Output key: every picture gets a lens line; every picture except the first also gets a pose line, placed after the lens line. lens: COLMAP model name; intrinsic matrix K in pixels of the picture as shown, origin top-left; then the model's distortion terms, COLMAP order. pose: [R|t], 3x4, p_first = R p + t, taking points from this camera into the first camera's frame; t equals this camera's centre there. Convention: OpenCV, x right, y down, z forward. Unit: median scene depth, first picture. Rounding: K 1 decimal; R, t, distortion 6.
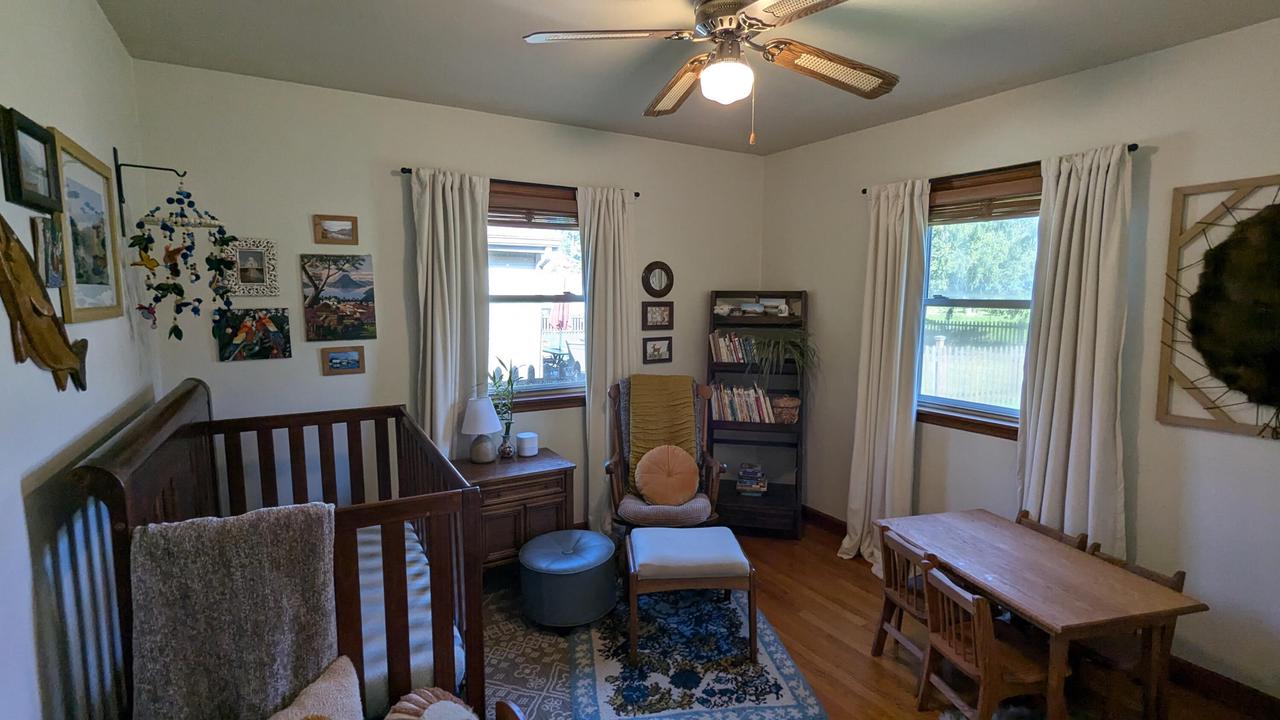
lens RADIAL K [[606.7, 0, 642.8], [0, 606.7, 361.8], [0, 0, 1]] dist [0.000518, 0.000018]
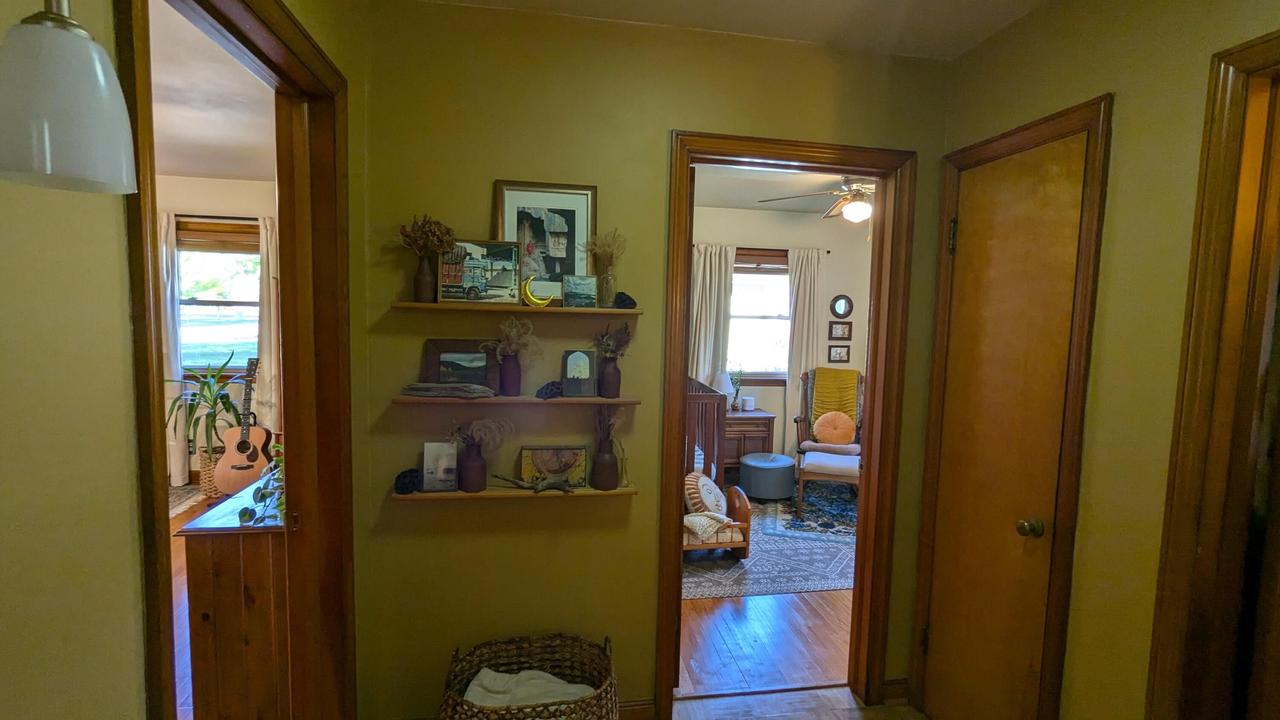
lens RADIAL K [[621.1, 0, 633.2], [0, 621.1, 364.8], [0, 0, 1]] dist [0.000739, -0.000057]
pose [[0.927482, 0.053873, -0.369966, 0.169781], [-0.066056, 0.997609, -0.020332, 0.100546], [0.367986, 0.043297, 0.928823, -0.841023]]
